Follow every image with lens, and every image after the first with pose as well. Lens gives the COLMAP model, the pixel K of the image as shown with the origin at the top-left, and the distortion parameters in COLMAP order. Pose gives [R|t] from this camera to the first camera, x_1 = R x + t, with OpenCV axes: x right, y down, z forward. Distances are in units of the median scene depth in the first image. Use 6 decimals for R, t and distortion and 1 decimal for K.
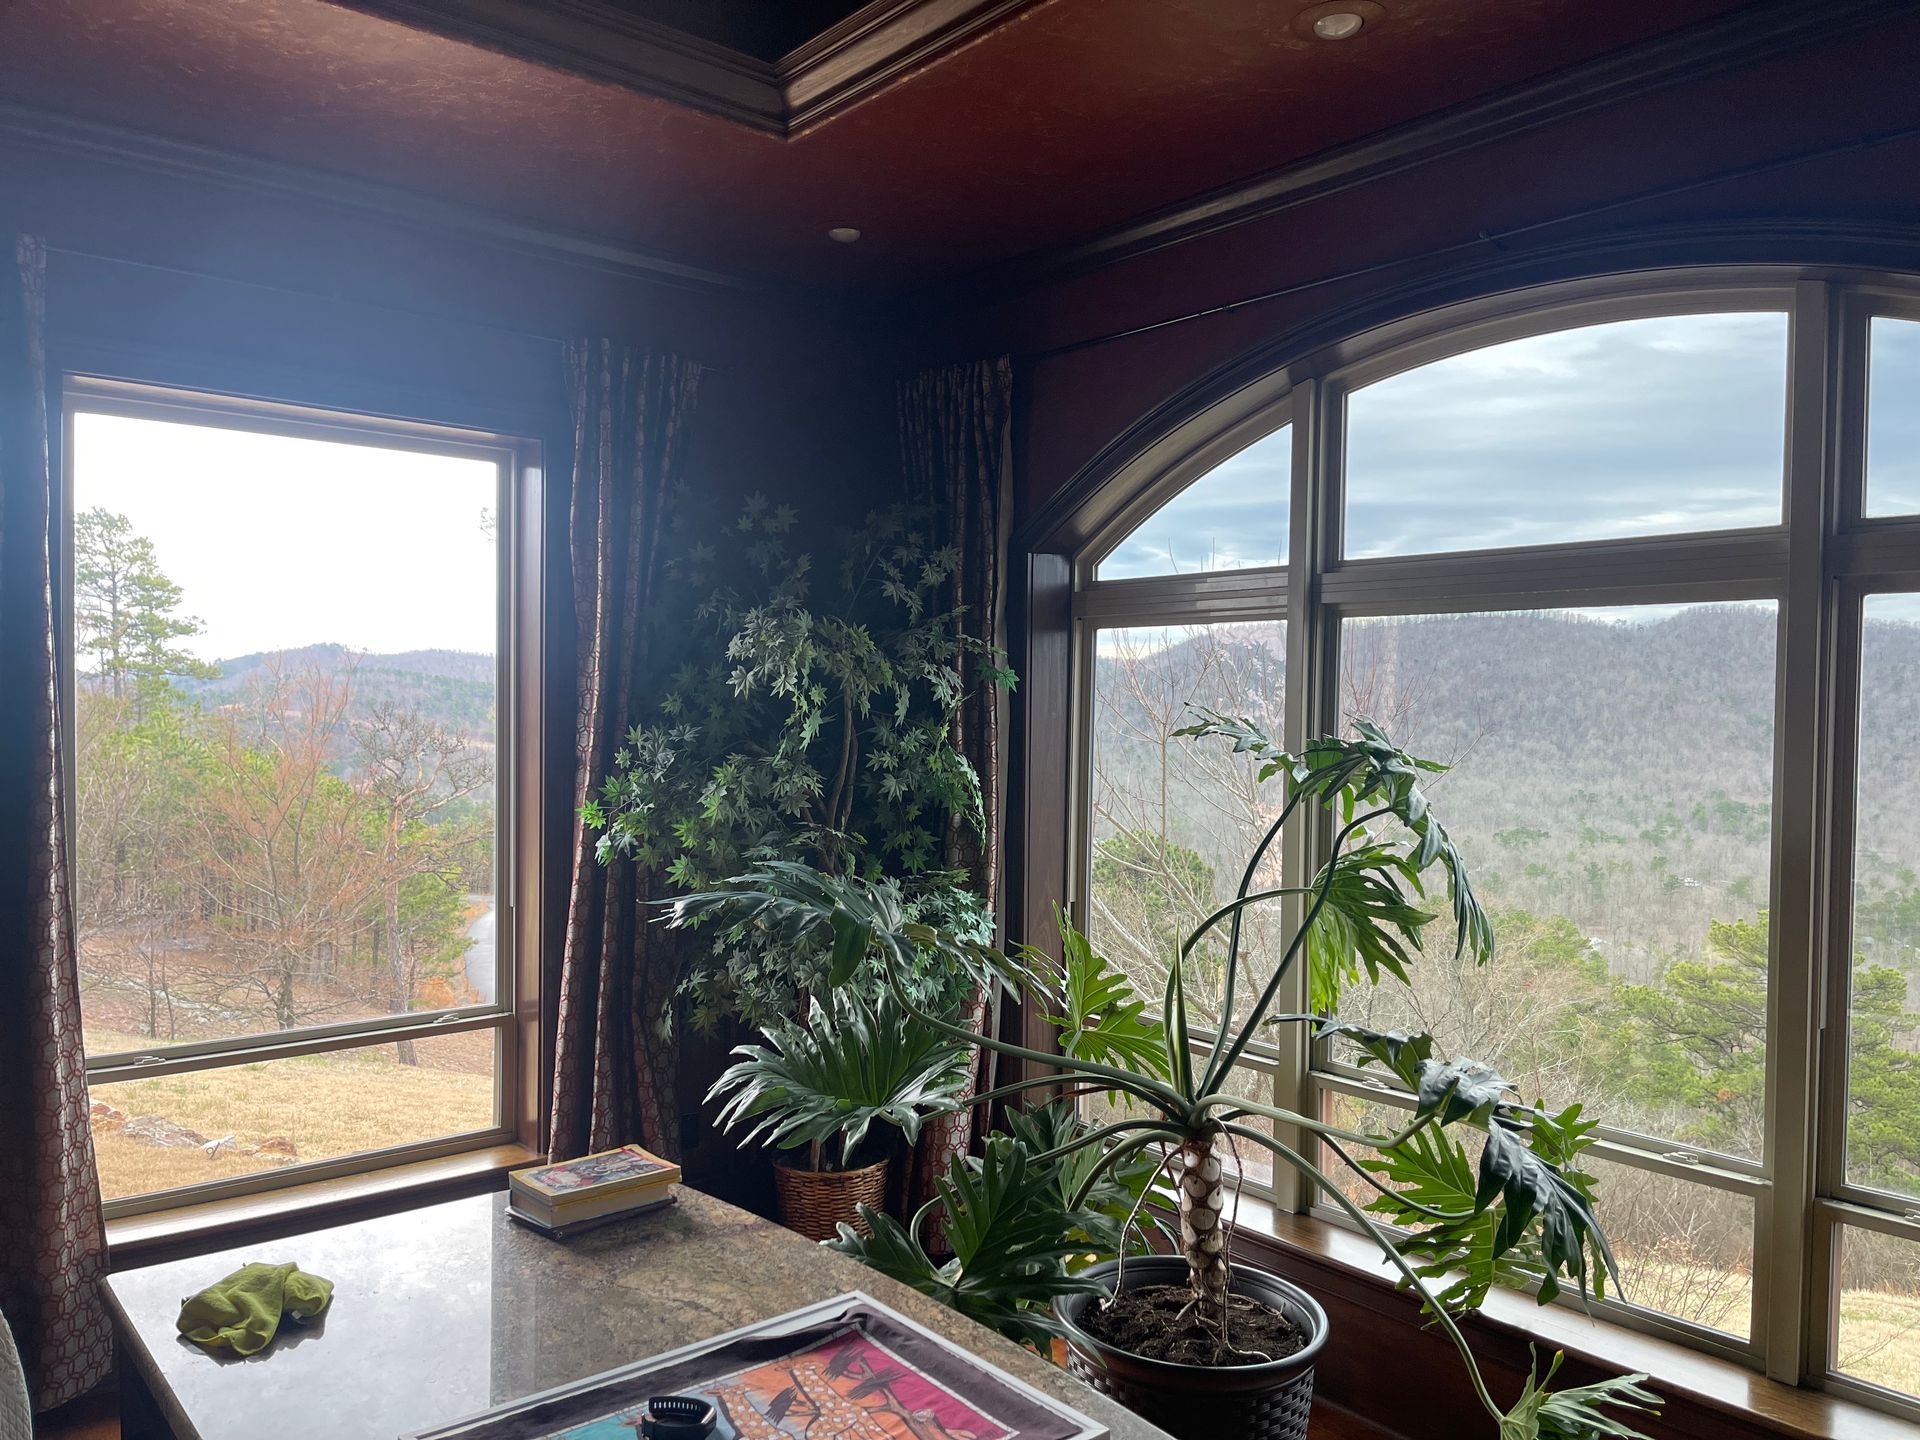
lens RADIAL K [[1452.5, 0, 962.0], [0, 1452.5, 719.2], [0, 0, 1]] dist [0.061728, -0.088535]
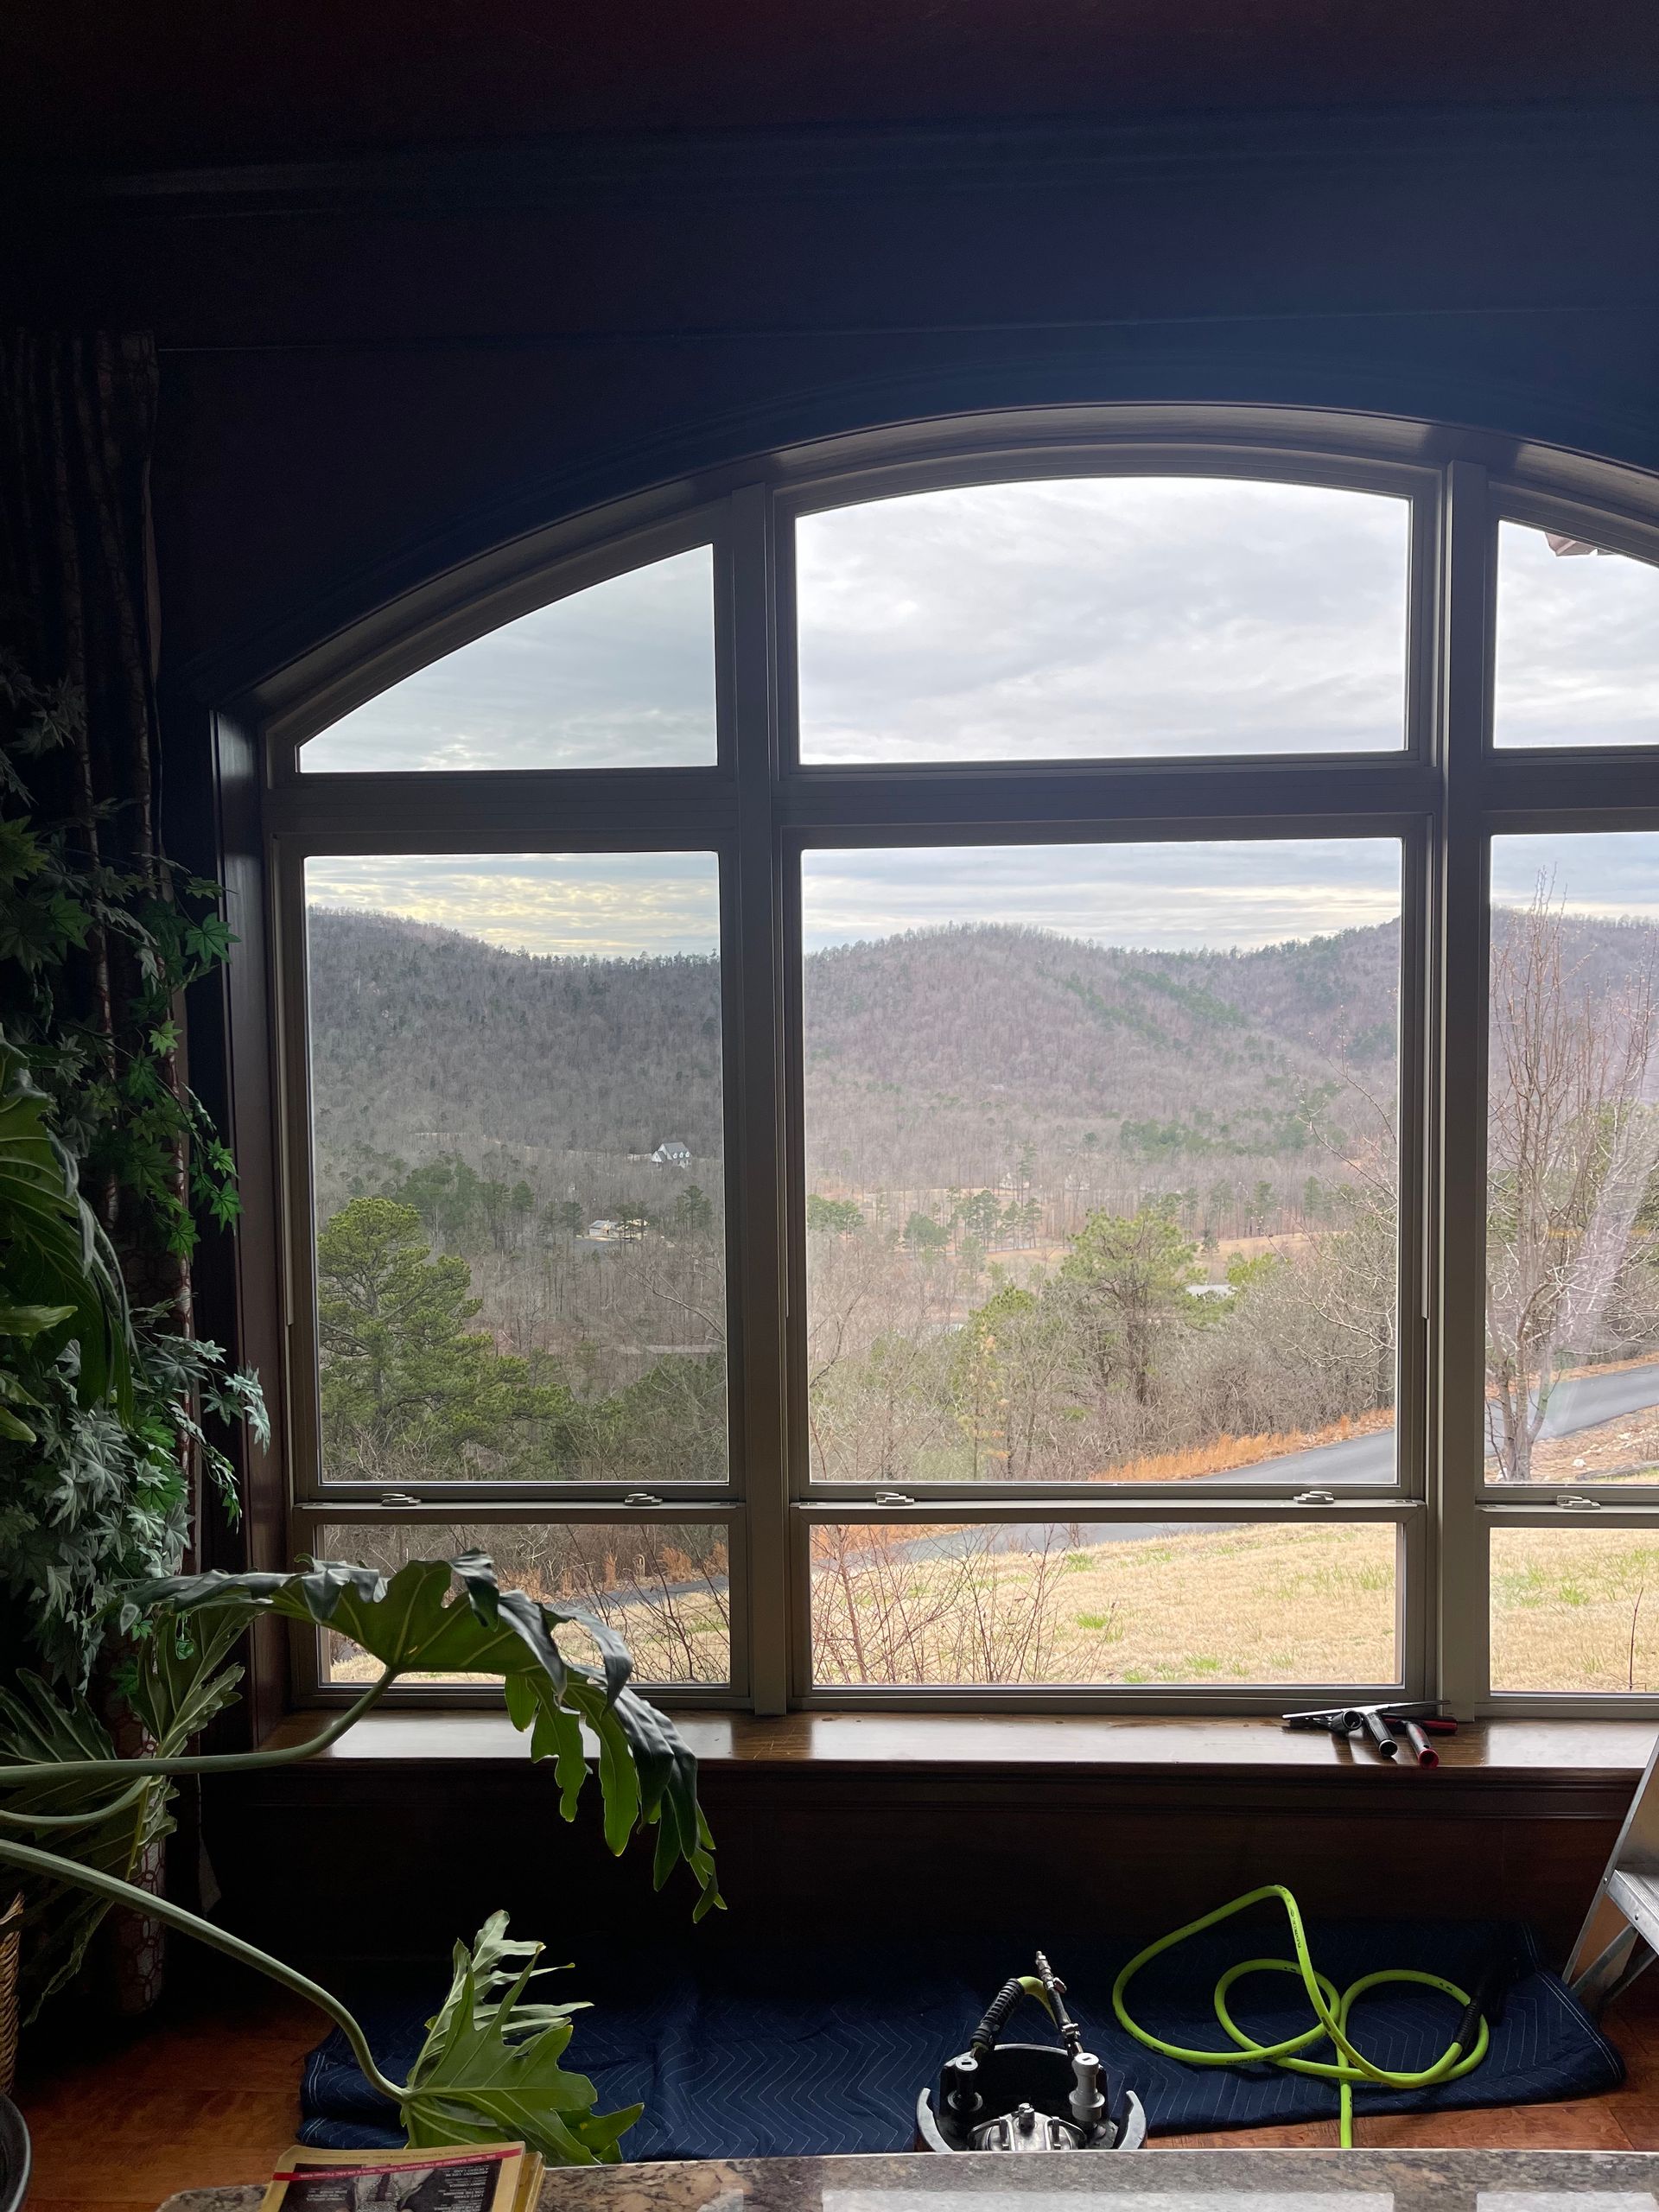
lens RADIAL K [[1673.4, 0, 829.1], [0, 1673.4, 1090.8], [0, 0, 1]] dist [0.061728, -0.088535]
pose [[0.665276, -0.062544, 0.743973, -0.281529], [0.030571, 0.997931, 0.056556, 0.000852], [-0.745971, -0.014881, 0.665812, 0.395063]]
